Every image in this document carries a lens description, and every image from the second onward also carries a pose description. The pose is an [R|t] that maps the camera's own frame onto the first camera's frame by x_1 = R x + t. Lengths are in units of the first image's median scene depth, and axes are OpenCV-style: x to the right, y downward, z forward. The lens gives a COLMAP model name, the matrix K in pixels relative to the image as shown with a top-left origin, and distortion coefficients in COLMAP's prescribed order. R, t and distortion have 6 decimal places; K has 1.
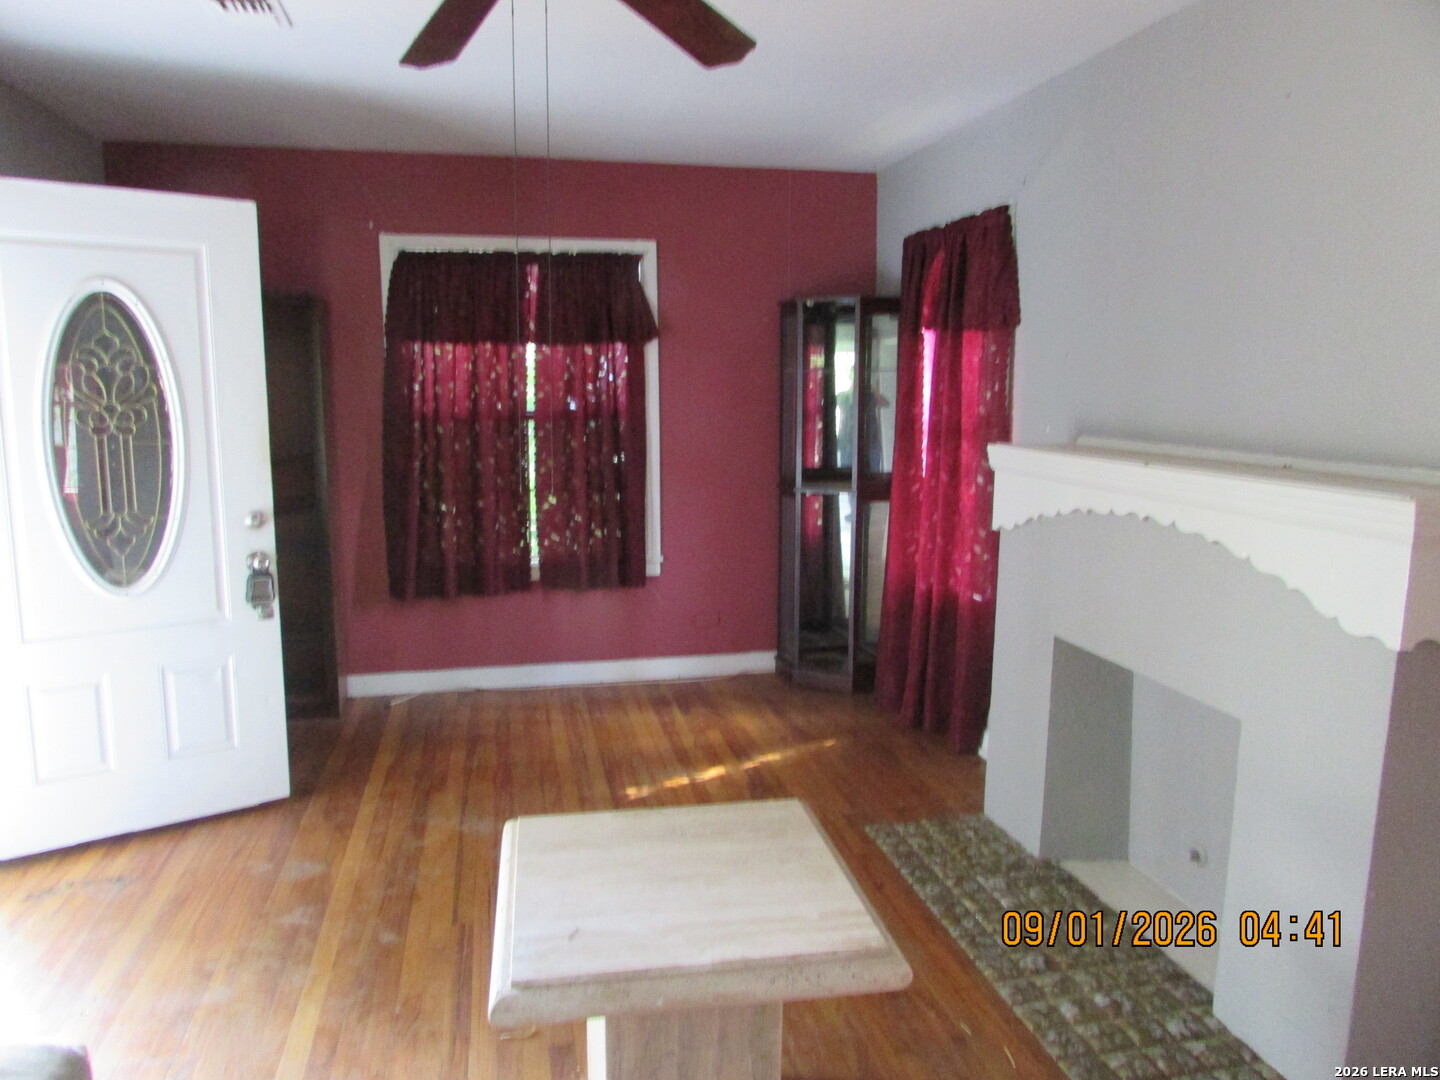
lens RADIAL K [[1036.4, 0, 720.0], [0, 1036.4, 540.0], [0, 0, 1]] dist [-0.022673, 0.007633]
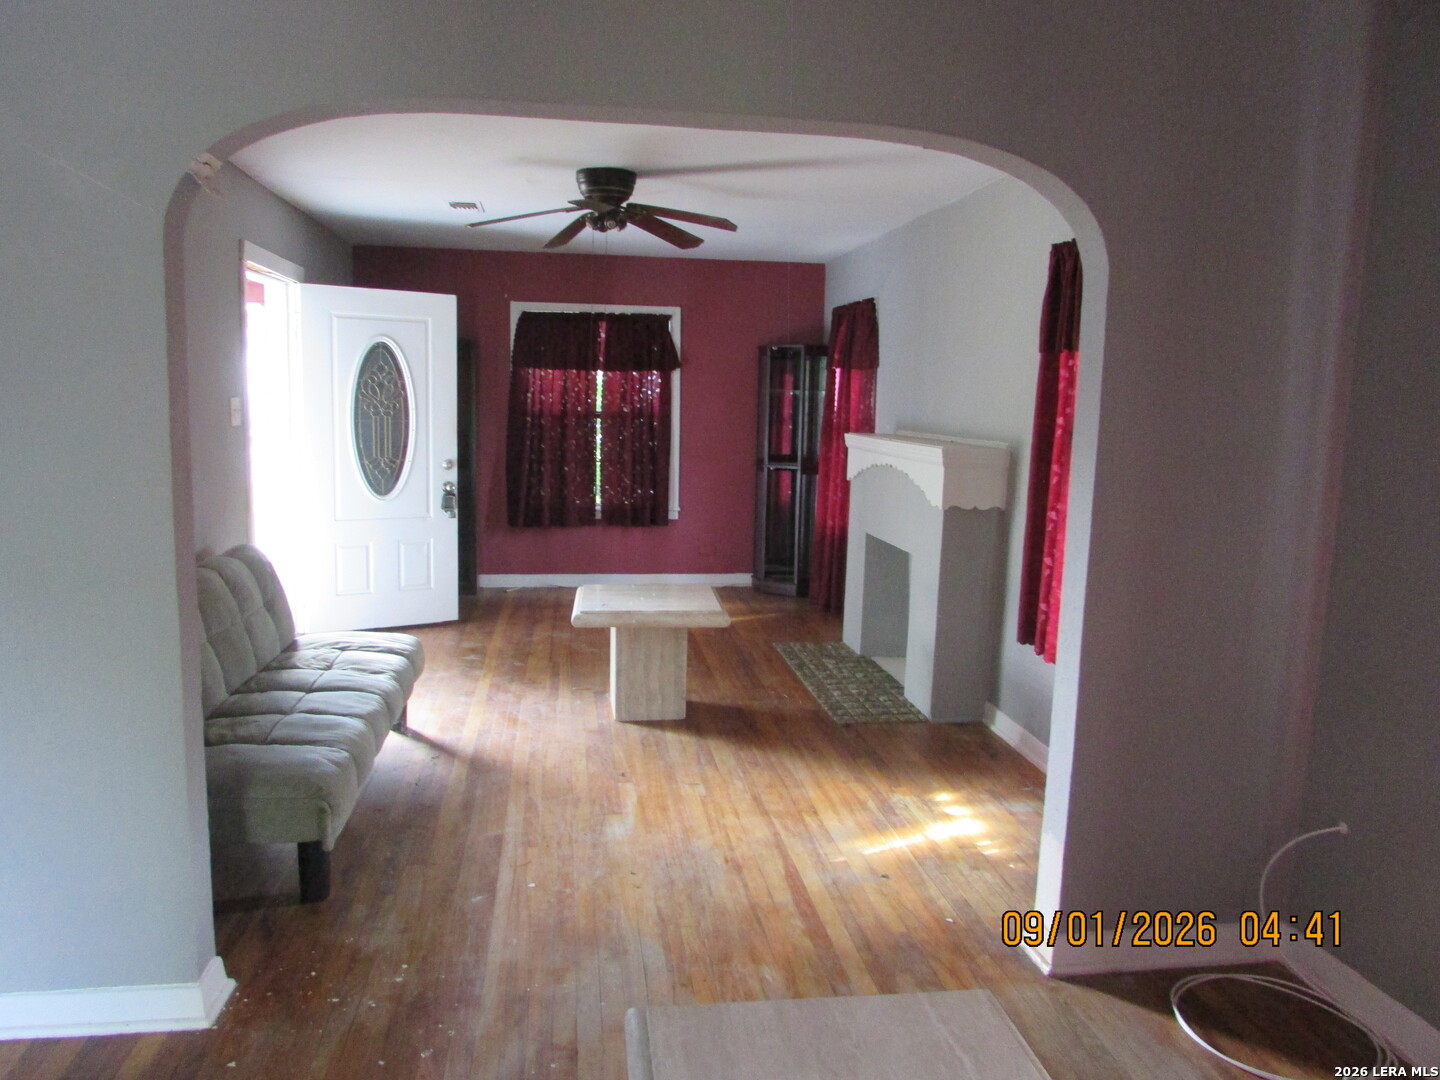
lens RADIAL K [[1036.4, 0, 720.0], [0, 1036.4, 540.0], [0, 0, 1]] dist [-0.022673, 0.007633]
pose [[0.997354, 0.030872, -0.065816, 0.119254], [-0.031883, 0.999388, -0.014369, 0.093132], [0.065332, 0.016429, 0.997728, -0.600020]]
